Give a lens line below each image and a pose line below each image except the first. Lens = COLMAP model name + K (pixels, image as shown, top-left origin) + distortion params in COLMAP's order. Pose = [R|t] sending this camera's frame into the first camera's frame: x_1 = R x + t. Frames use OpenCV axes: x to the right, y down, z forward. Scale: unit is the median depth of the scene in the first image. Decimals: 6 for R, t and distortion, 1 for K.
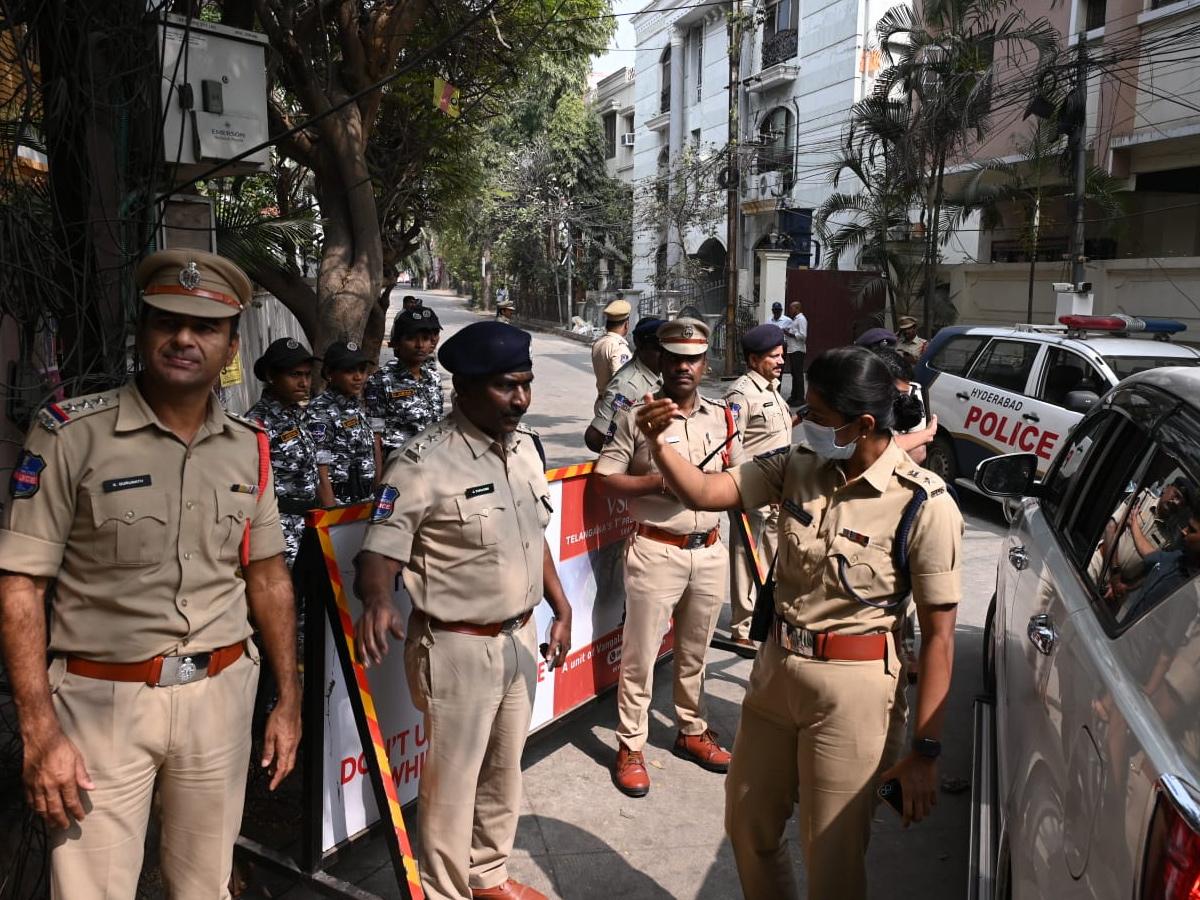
lens RADIAL K [[992.3, 0, 654.6], [0, 992.3, 451.5], [0, 0, 1]] dist [-0.003555, -0.000837]
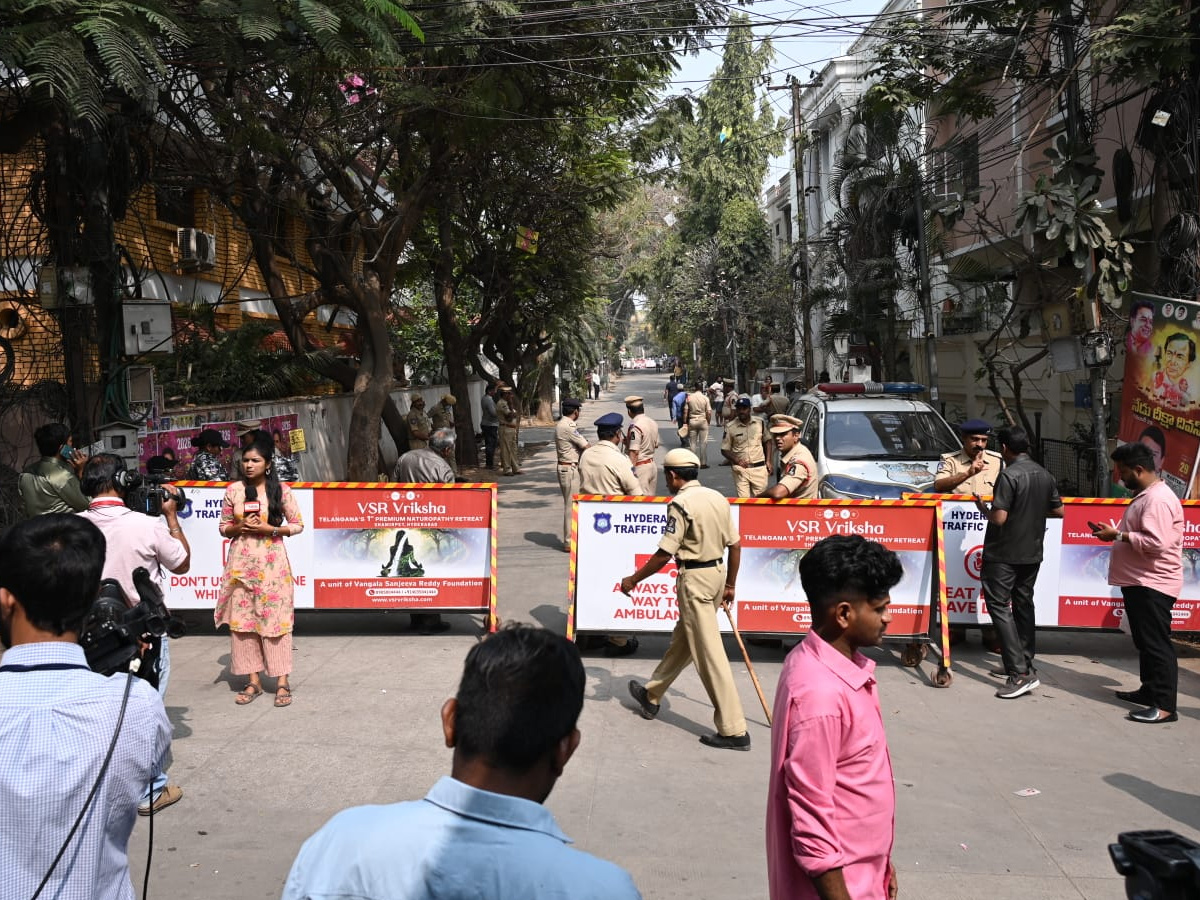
lens RADIAL K [[969.7, 0, 579.0], [0, 969.7, 427.4], [0, 0, 1]] dist [-0.003873, 0.001540]
pose [[0.943894, -0.034517, -0.328440, 0.330845], [0.000915, 0.994792, -0.101919, 0.035874], [0.330248, 0.095900, 0.939010, -0.222241]]
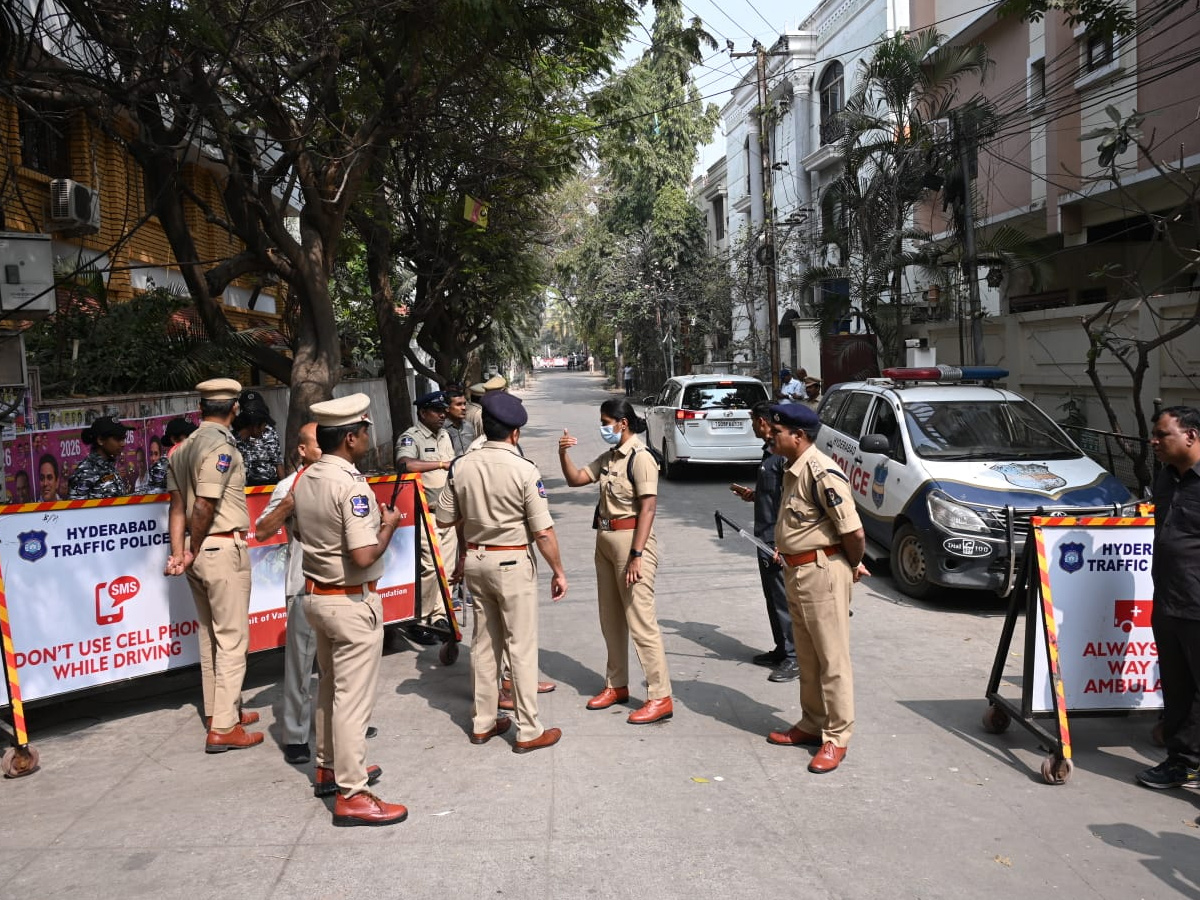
lens RADIAL K [[987.8, 0, 608.4], [0, 987.8, 435.6], [0, 0, 1]] dist [-0.002669, 0.007944]
pose [[0.977215, -0.039797, -0.208489, 0.207589], [0.020796, 0.995491, -0.092545, 0.022128], [0.211232, 0.086101, 0.973636, -0.095076]]
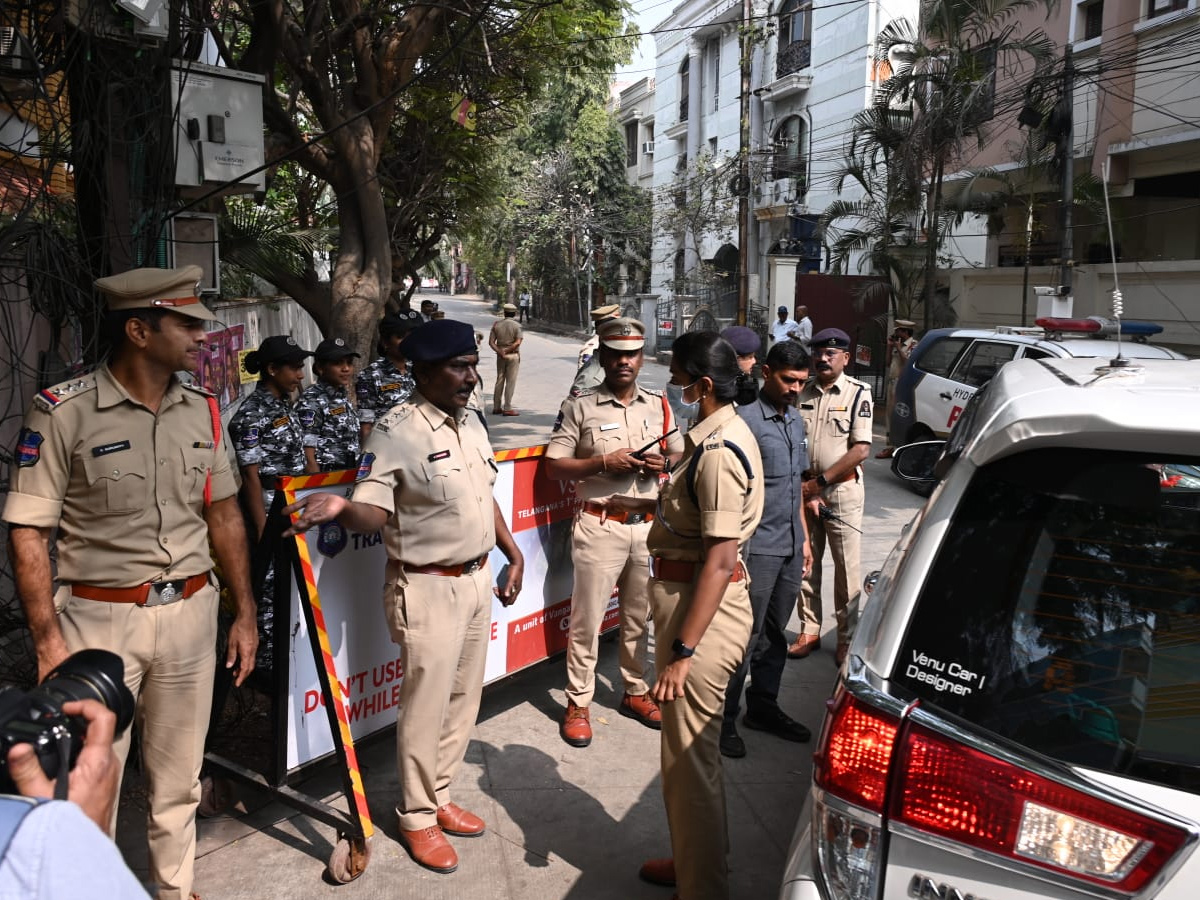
lens RADIAL K [[991.3, 0, 625.4], [0, 991.3, 424.5], [0, 0, 1]] dist [-0.004562, 0.005640]
pose [[0.998490, 0.006147, -0.054598, 0.023983], [-0.007844, 0.999491, -0.030920, 0.005531], [0.054380, 0.031301, 0.998030, -0.030632]]
